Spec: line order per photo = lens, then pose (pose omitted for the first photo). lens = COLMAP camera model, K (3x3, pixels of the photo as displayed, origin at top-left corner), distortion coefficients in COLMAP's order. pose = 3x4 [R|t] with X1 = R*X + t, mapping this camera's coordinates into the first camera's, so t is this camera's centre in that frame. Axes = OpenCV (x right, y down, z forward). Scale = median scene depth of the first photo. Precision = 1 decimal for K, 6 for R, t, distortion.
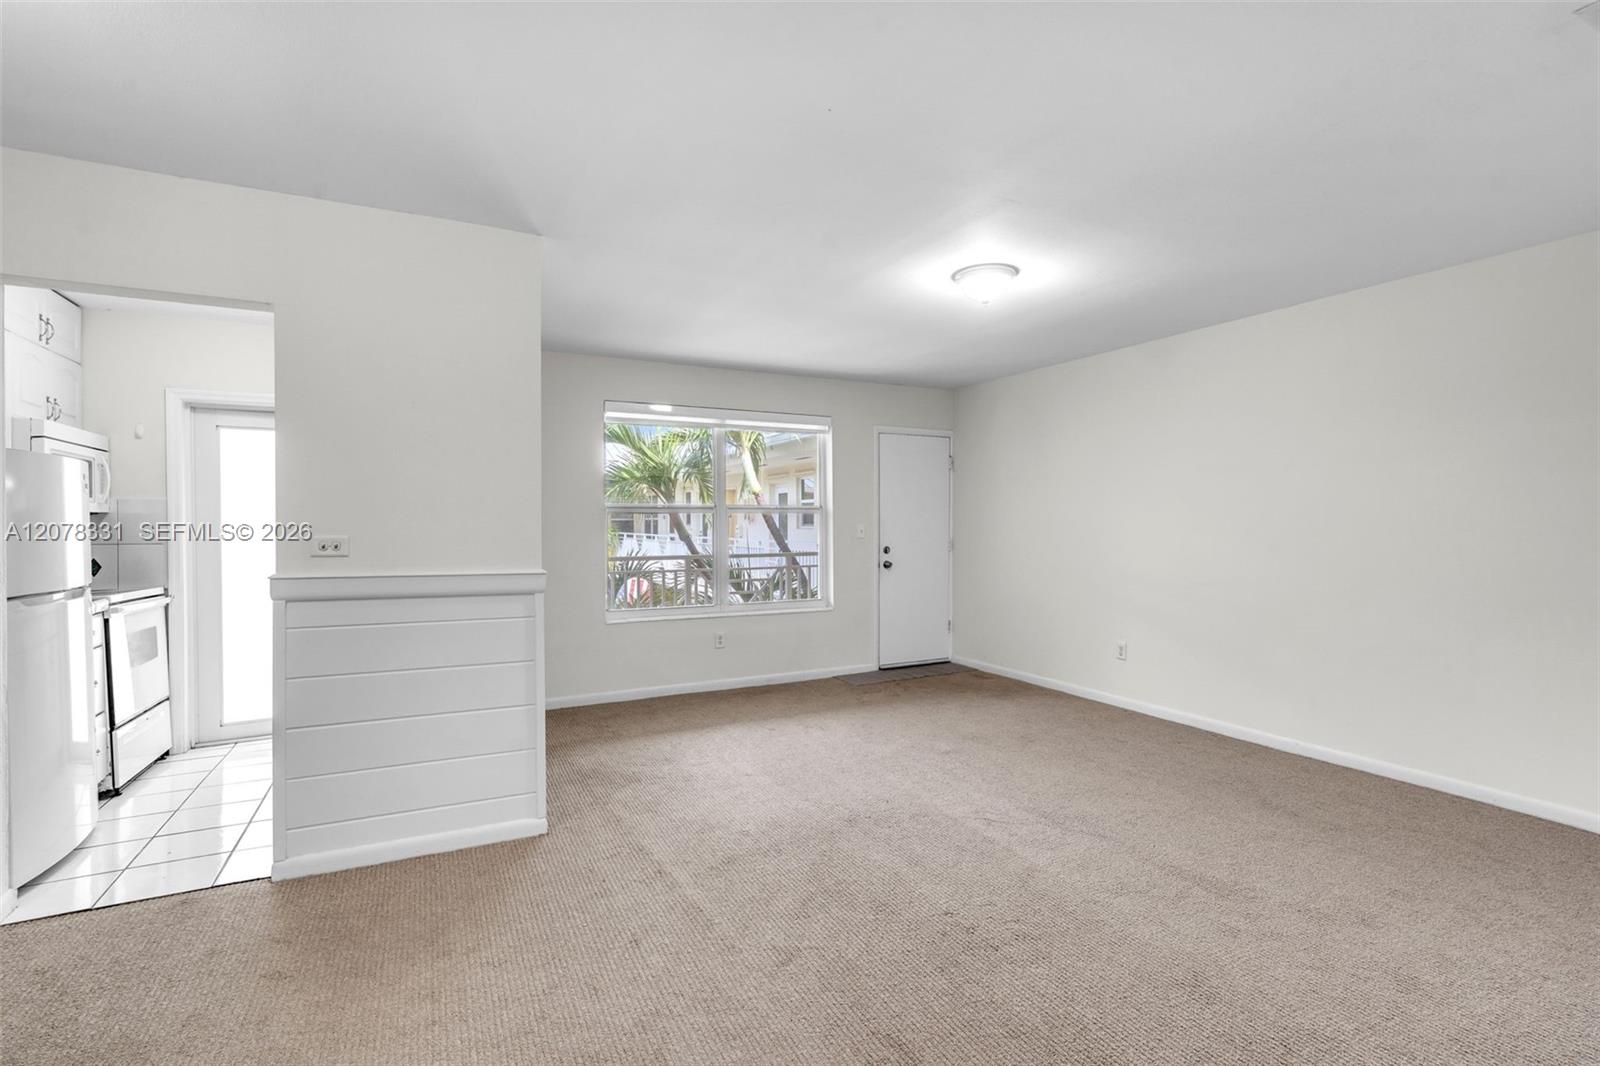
lens RADIAL K [[741.0, 0, 802.8], [0, 741.0, 527.9], [0, 0, 1]] dist [-0.002000, 0.000909]
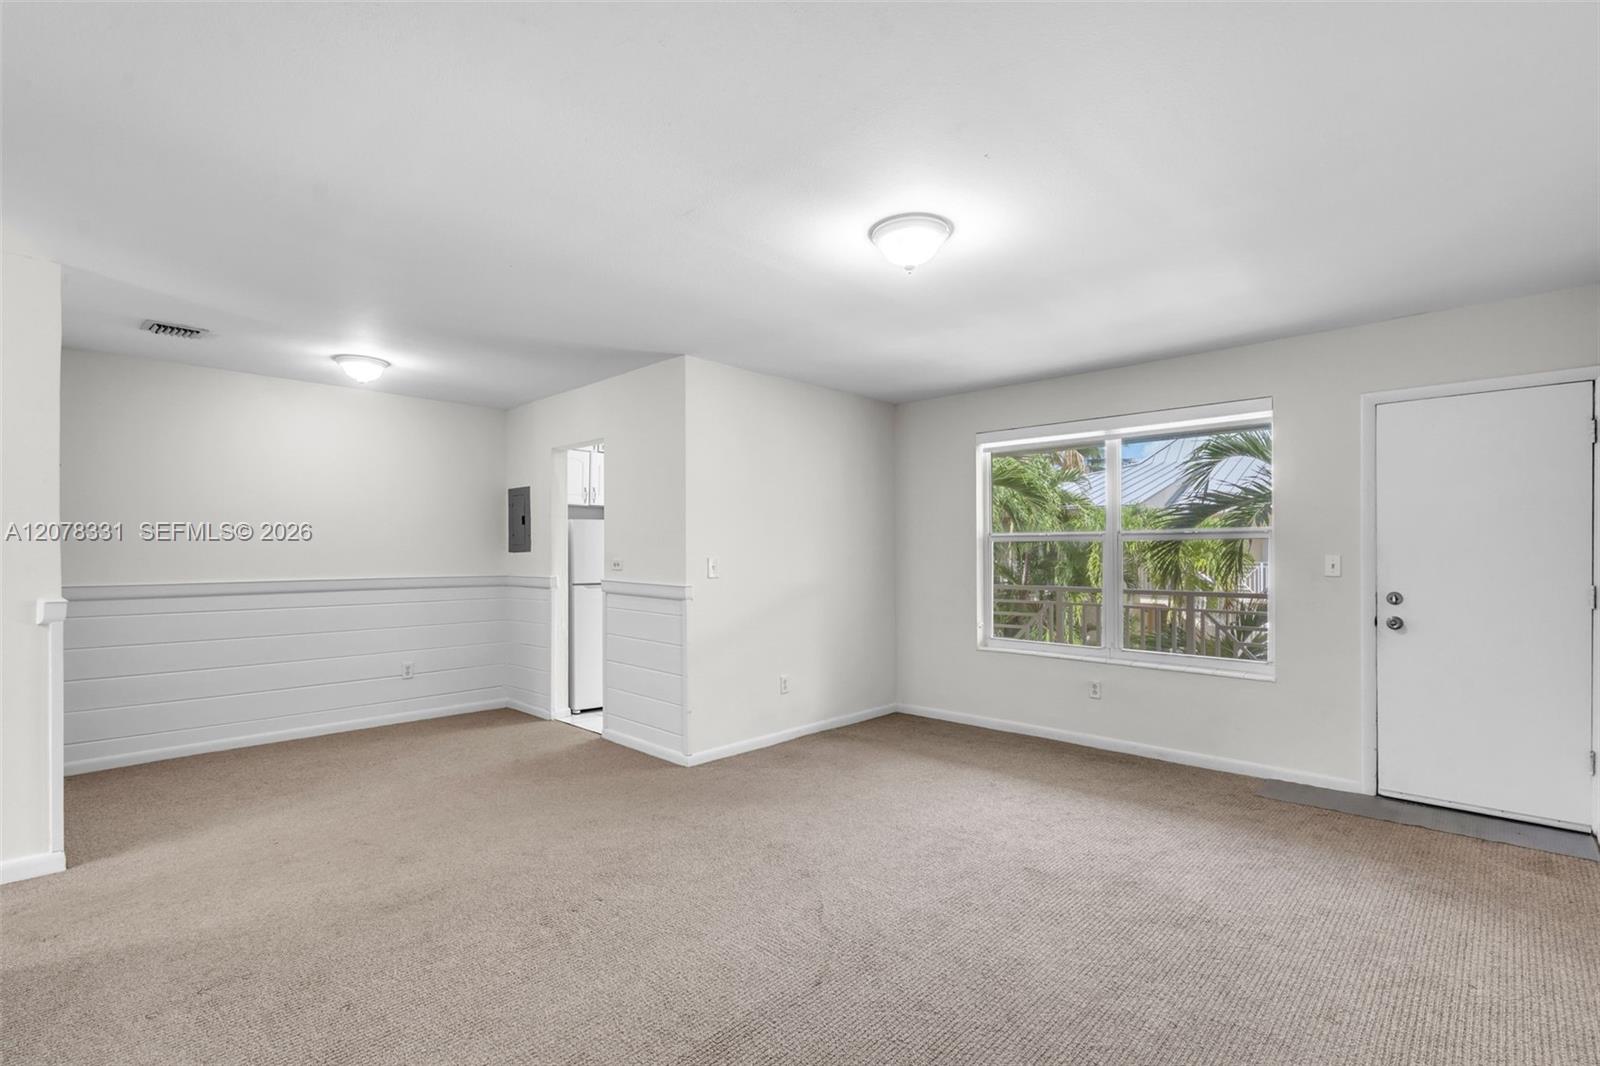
lens RADIAL K [[741.0, 0, 803.0], [0, 741.0, 543.1], [0, 0, 1]] dist [-0.002000, 0.000909]
pose [[0.320724, -0.008260, -0.947137, 1.334260], [-0.007980, 0.999903, -0.011422, -0.010928], [0.947139, 0.011221, 0.320626, 0.909357]]
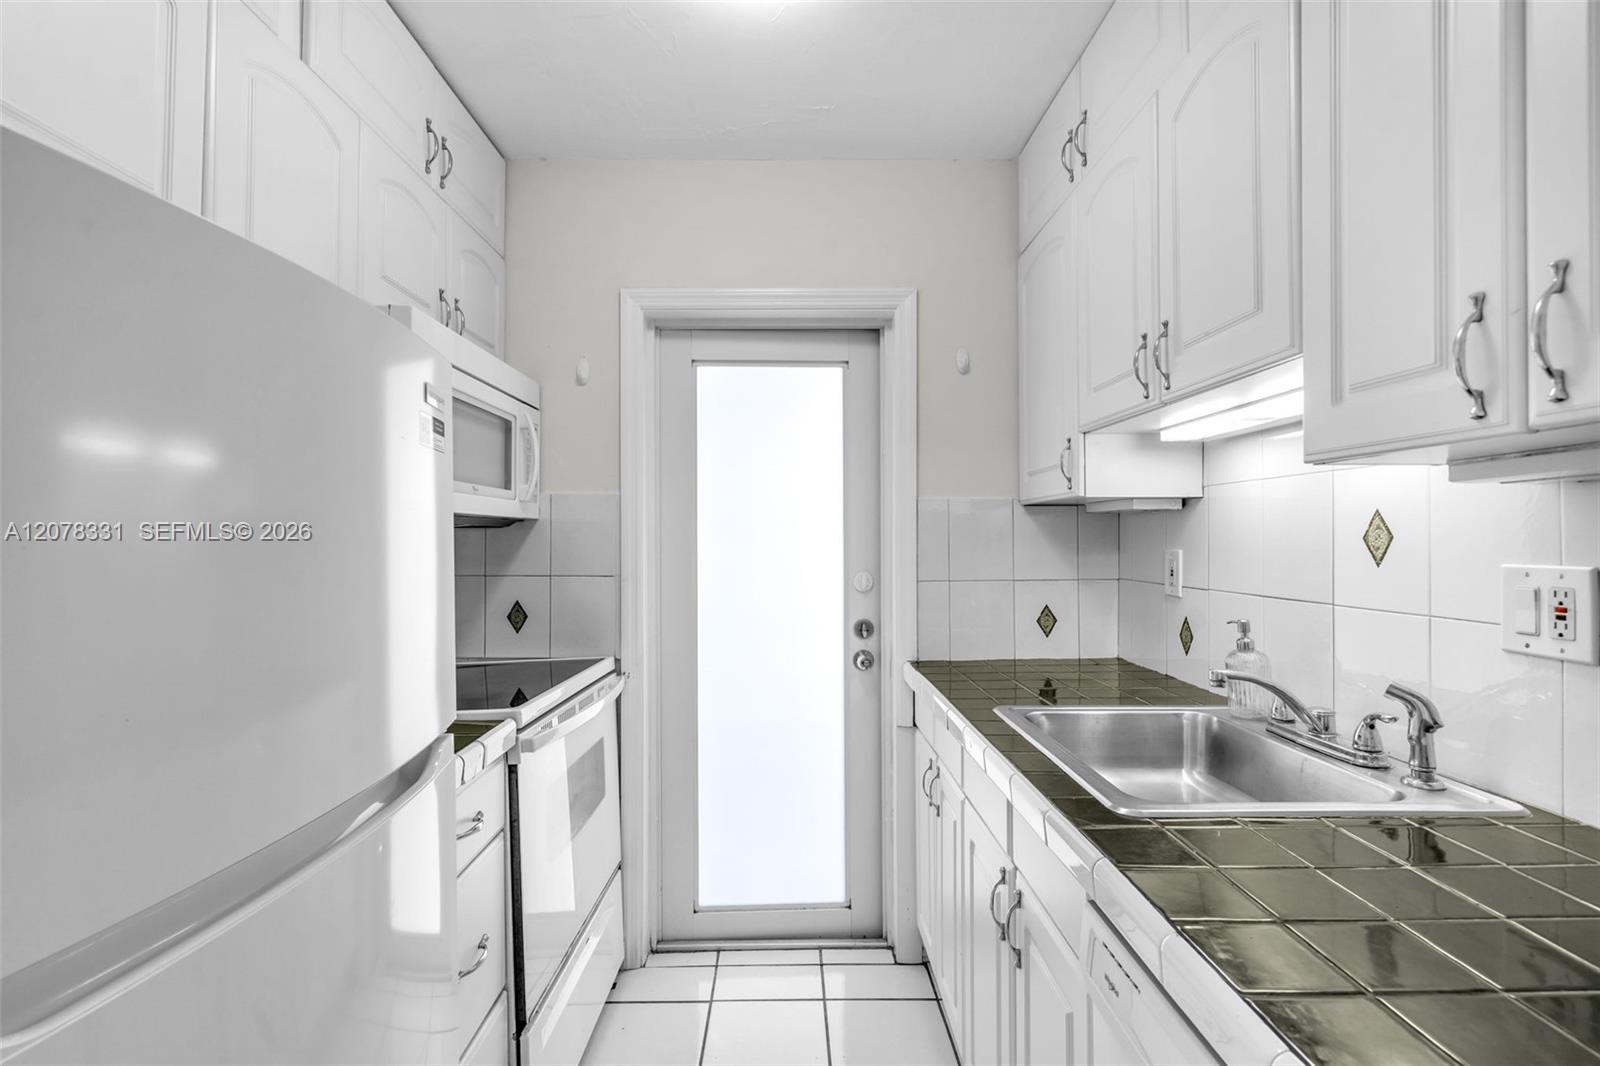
lens RADIAL K [[741.0, 0, 804.4], [0, 741.0, 534.8], [0, 0, 1]] dist [-0.002000, 0.000909]
pose [[0.899383, 0.005640, -0.437126, -0.501512], [-0.008272, 0.999957, -0.004118, -0.007662], [0.437084, 0.007320, 0.899391, 0.572213]]
